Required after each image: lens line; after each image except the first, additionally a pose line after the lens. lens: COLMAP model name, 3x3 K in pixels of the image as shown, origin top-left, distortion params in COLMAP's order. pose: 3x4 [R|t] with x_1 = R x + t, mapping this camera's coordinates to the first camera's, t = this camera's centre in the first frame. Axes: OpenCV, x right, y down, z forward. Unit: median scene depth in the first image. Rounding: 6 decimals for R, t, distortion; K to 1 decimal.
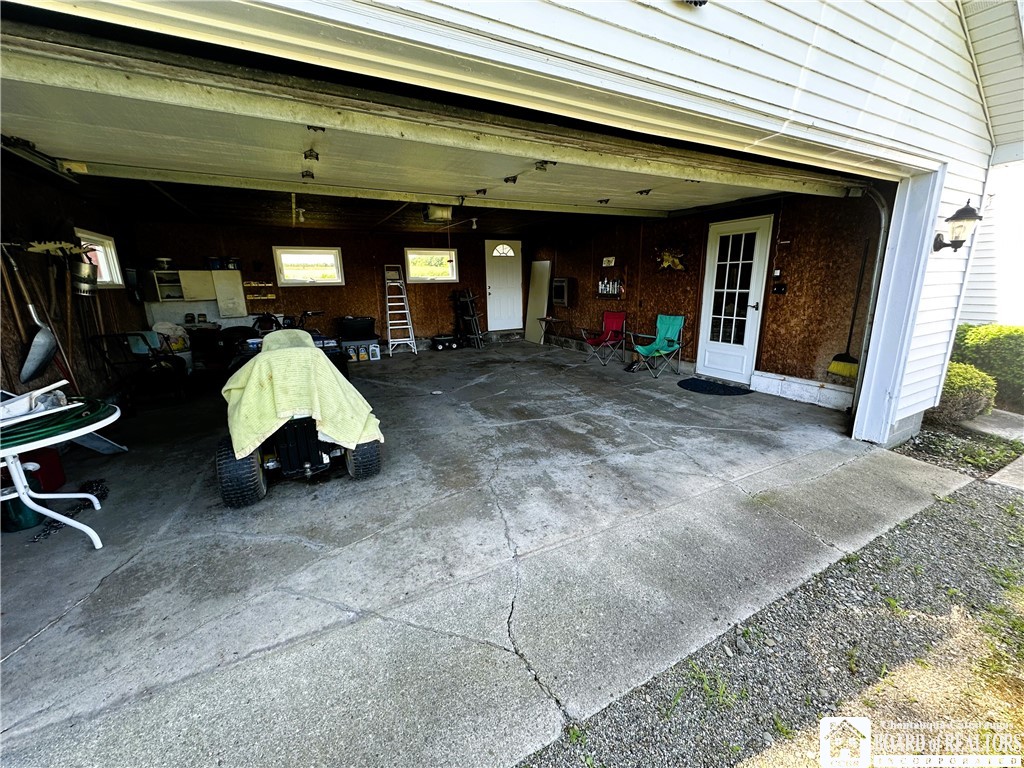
lens RADIAL K [[410.3, 0, 512.9], [0, 410.3, 382.5], [0, 0, 1]] dist [-0.001871, -0.000123]
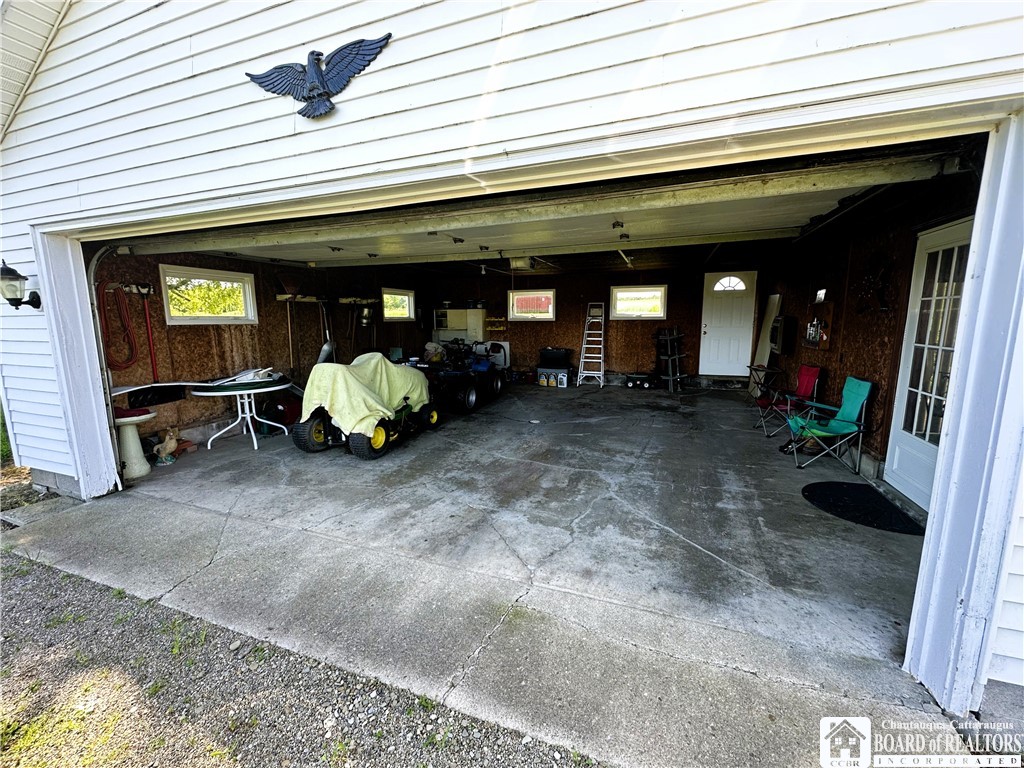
lens RADIAL K [[410.3, 0, 512.9], [0, 410.3, 382.5], [0, 0, 1]] dist [-0.001871, -0.000123]
pose [[0.667931, 0.129540, -0.732863, 0.758487], [-0.182143, 0.983241, 0.007791, -0.102042], [0.721590, 0.128283, 0.680332, 0.280132]]
